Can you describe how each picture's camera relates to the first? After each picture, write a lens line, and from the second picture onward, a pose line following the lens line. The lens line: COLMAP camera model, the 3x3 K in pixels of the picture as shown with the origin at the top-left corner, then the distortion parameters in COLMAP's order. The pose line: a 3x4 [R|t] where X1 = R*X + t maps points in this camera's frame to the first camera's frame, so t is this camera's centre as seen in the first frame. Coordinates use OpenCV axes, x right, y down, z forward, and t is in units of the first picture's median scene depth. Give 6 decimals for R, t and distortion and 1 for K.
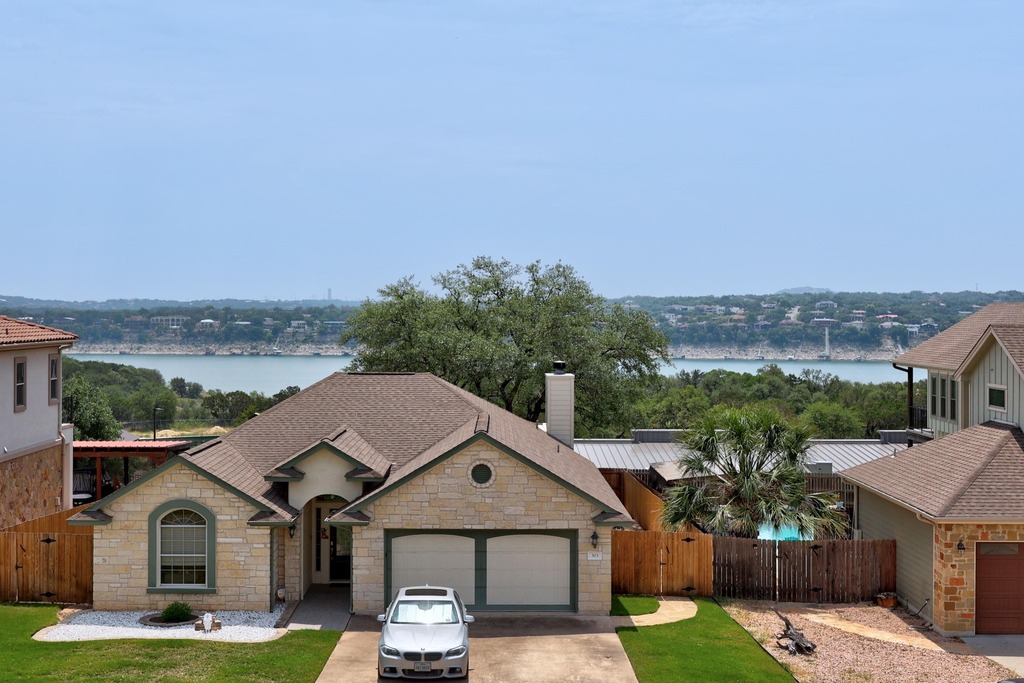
lens RADIAL K [[1177.4, 0, 512.3], [0, 1177.4, 311.9], [0, 0, 1]] dist [0.005605, 0.017290]
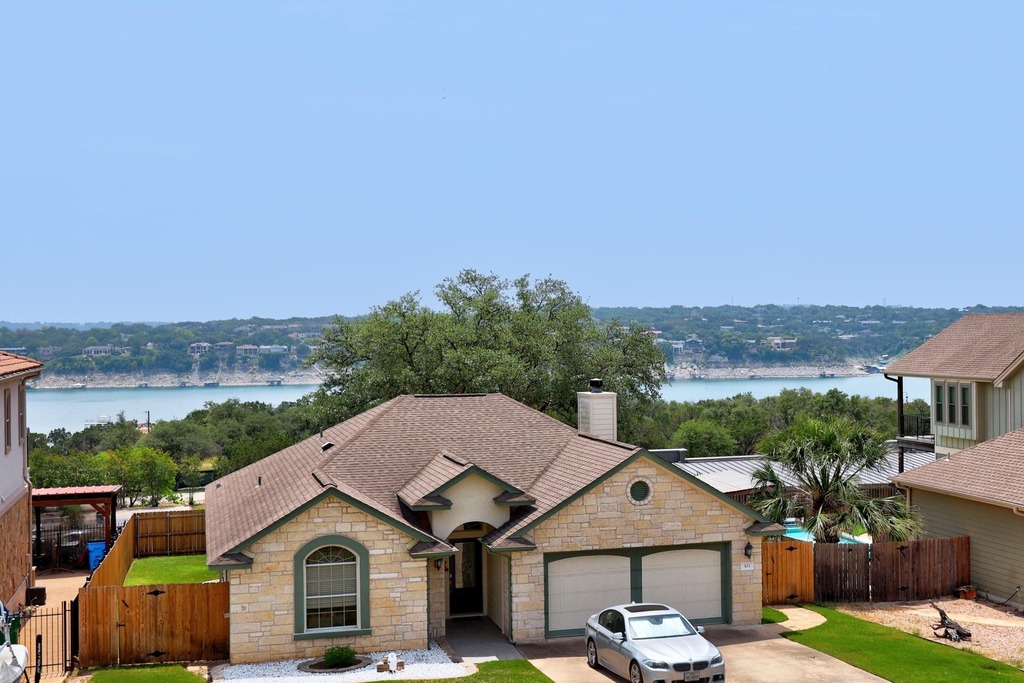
lens RADIAL K [[1347.7, 0, 571.1], [0, 1347.7, 342.0], [0, 0, 1]] dist [0.015209, 0.002994]
pose [[0.952475, -0.015780, 0.304209, -0.418606], [0.013539, 0.999863, 0.009477, 0.001297], [-0.304317, -0.004908, 0.952558, -0.056593]]
